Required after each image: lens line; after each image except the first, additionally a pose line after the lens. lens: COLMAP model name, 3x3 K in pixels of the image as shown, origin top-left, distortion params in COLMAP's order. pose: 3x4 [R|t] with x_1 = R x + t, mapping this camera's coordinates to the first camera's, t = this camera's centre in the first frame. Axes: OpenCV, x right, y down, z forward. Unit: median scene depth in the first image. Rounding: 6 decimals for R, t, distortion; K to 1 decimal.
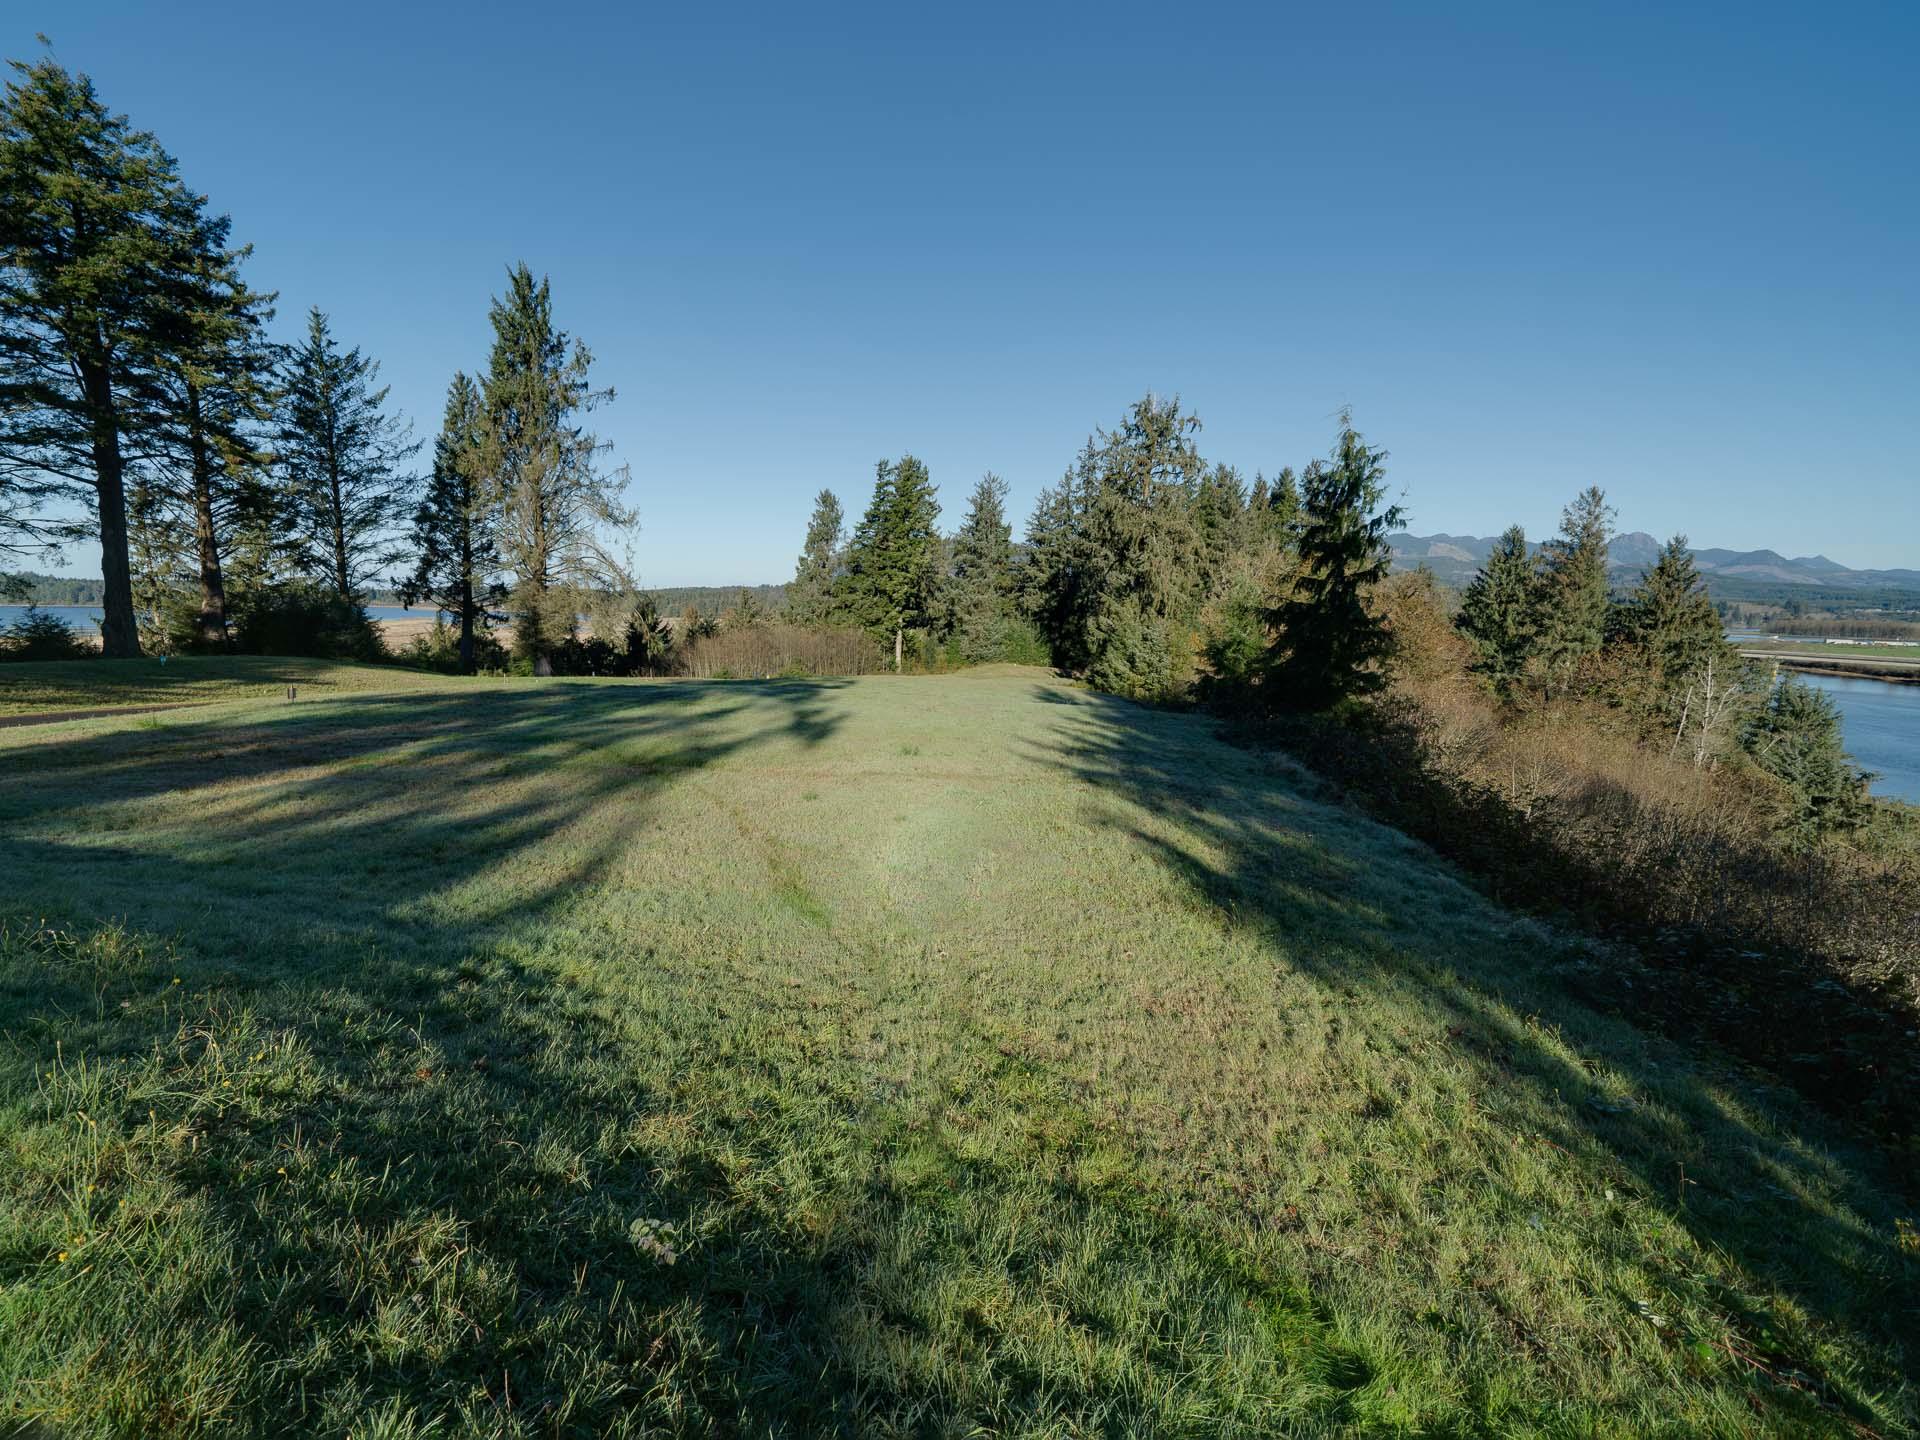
lens RADIAL K [[735.4, 0, 889.8], [0, 735.4, 725.9], [0, 0, 1]] dist [-0.005568, 0.000597]
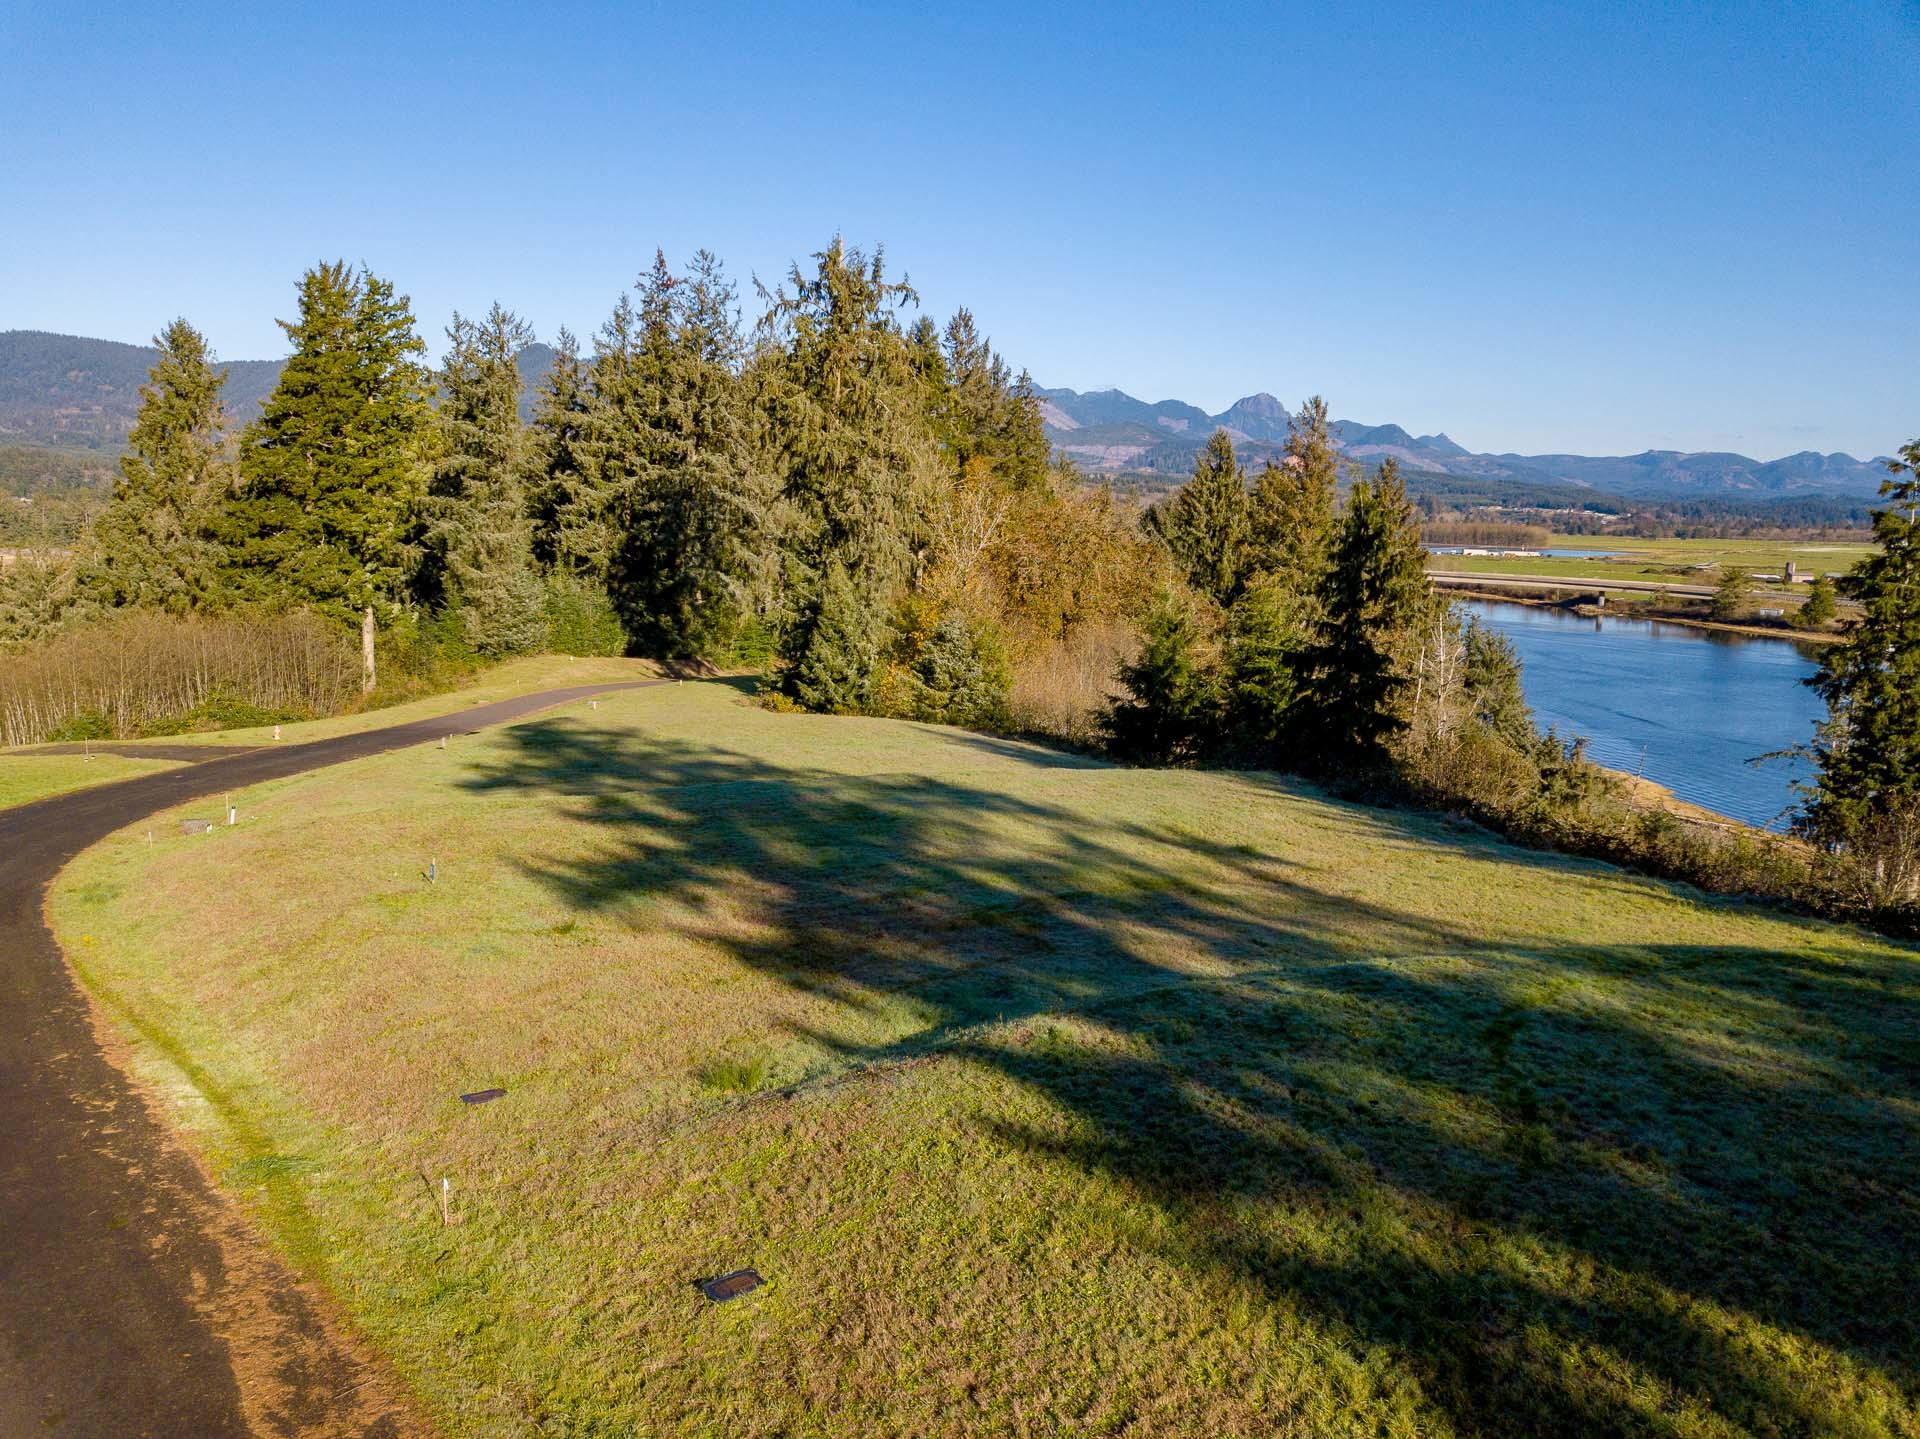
lens RADIAL K [[1468.2, 0, 946.0], [0, 1468.2, 735.3], [0, 0, 1]] dist [0.030017, -0.029982]
pose [[0.838614, -0.081410, 0.538609, -0.296476], [0.081580, 0.996388, 0.023582, -0.043441], [-0.538583, 0.024164, 0.842226, -0.124497]]
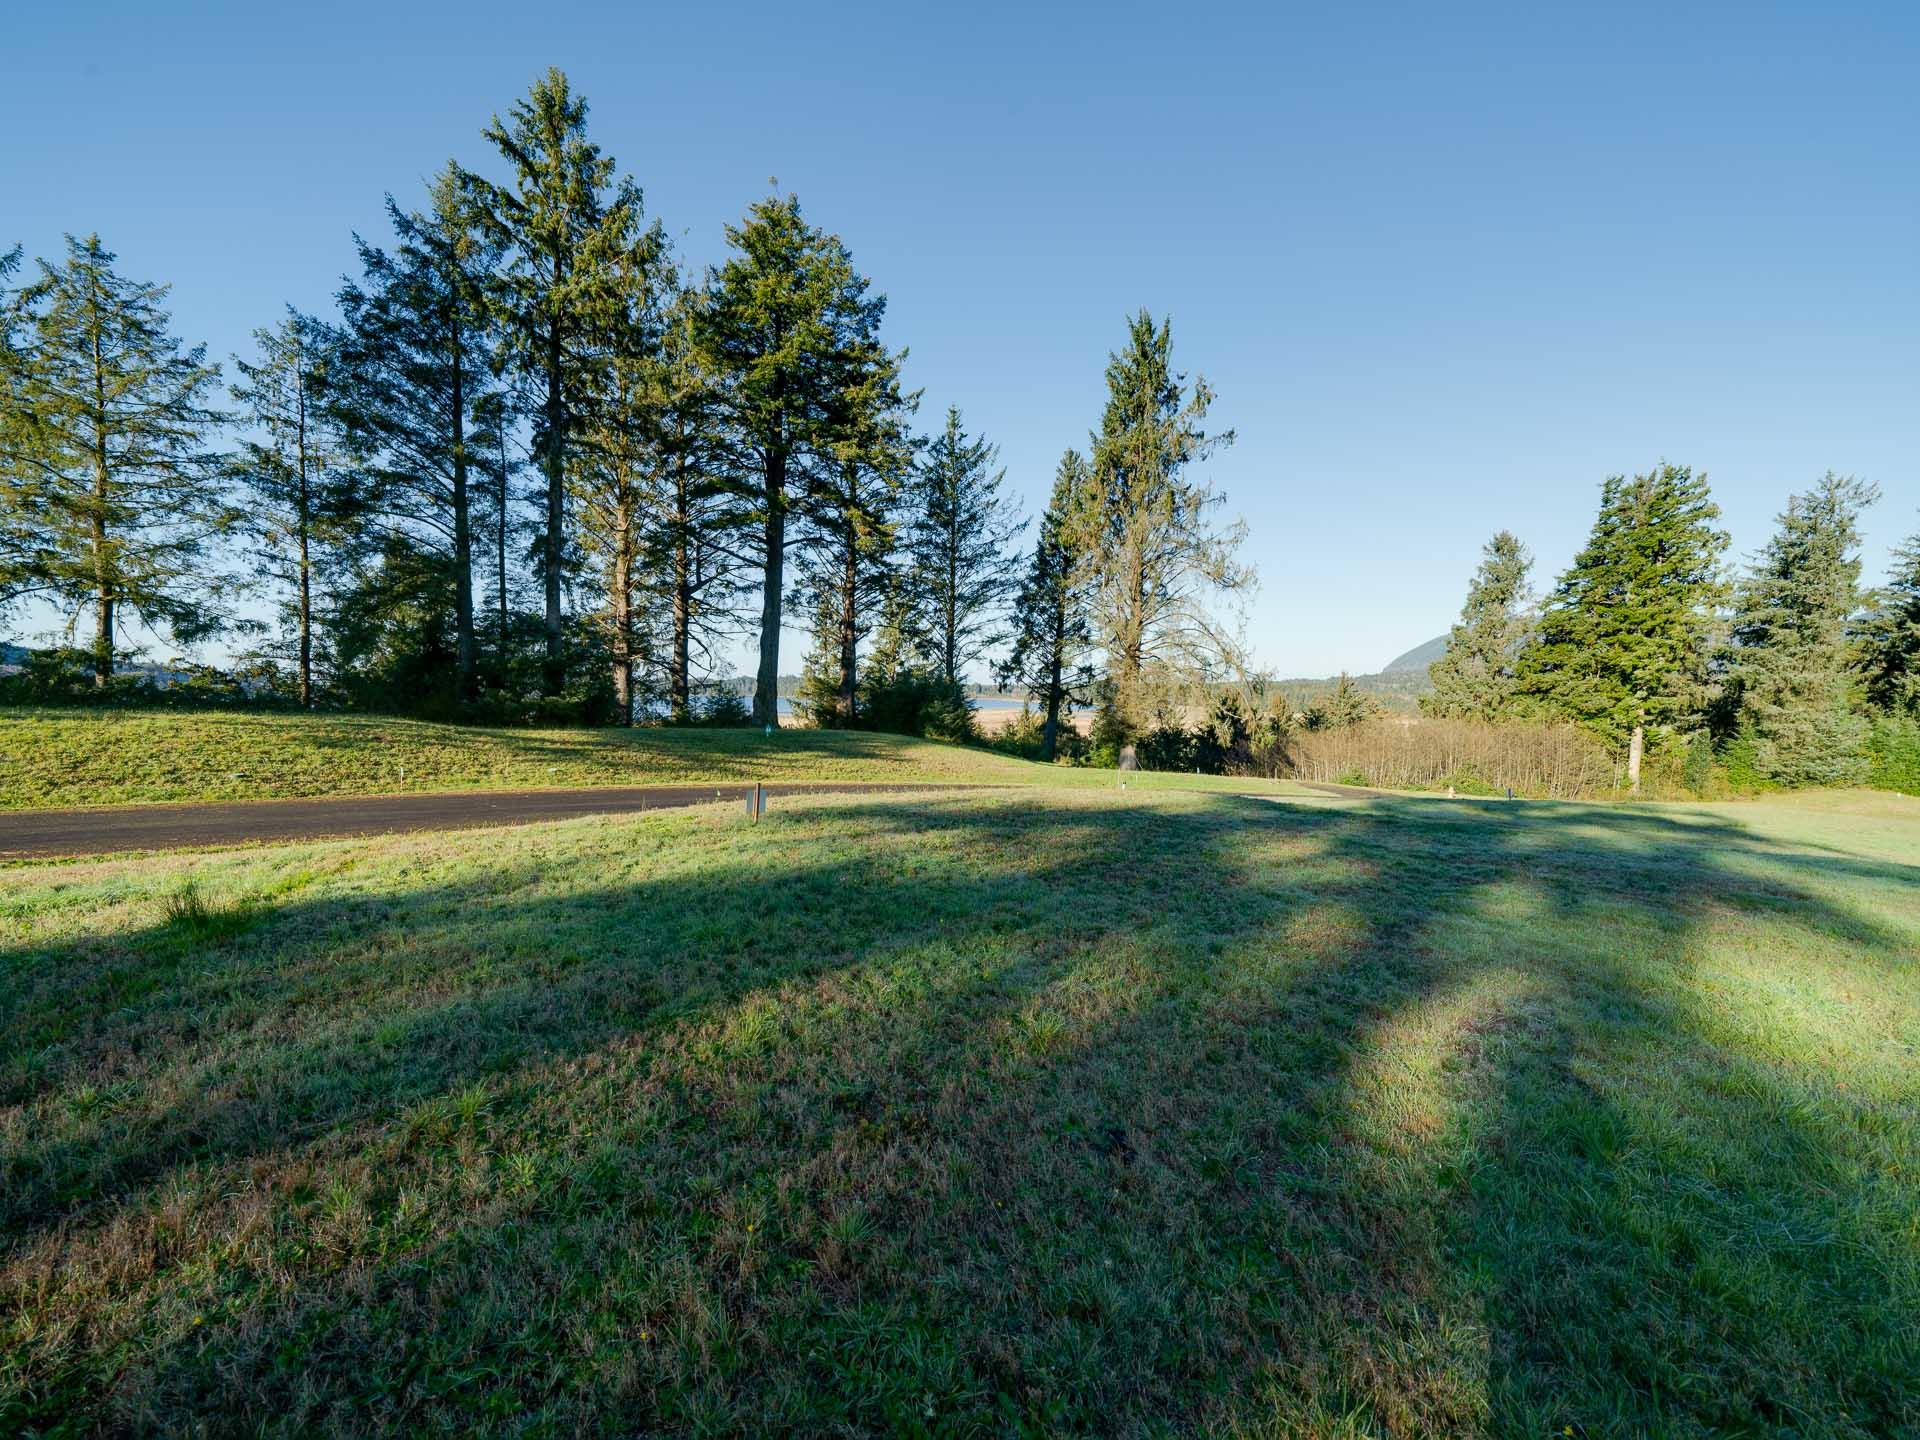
lens RADIAL K [[735.4, 0, 956.8], [0, 735.4, 727.7], [0, 0, 1]] dist [-0.005568, 0.000597]
pose [[0.802642, 0.025228, -0.595927, -0.117820], [-0.099903, 0.990677, -0.092617, -0.014419], [0.588035, 0.133873, 0.797680, 0.186624]]
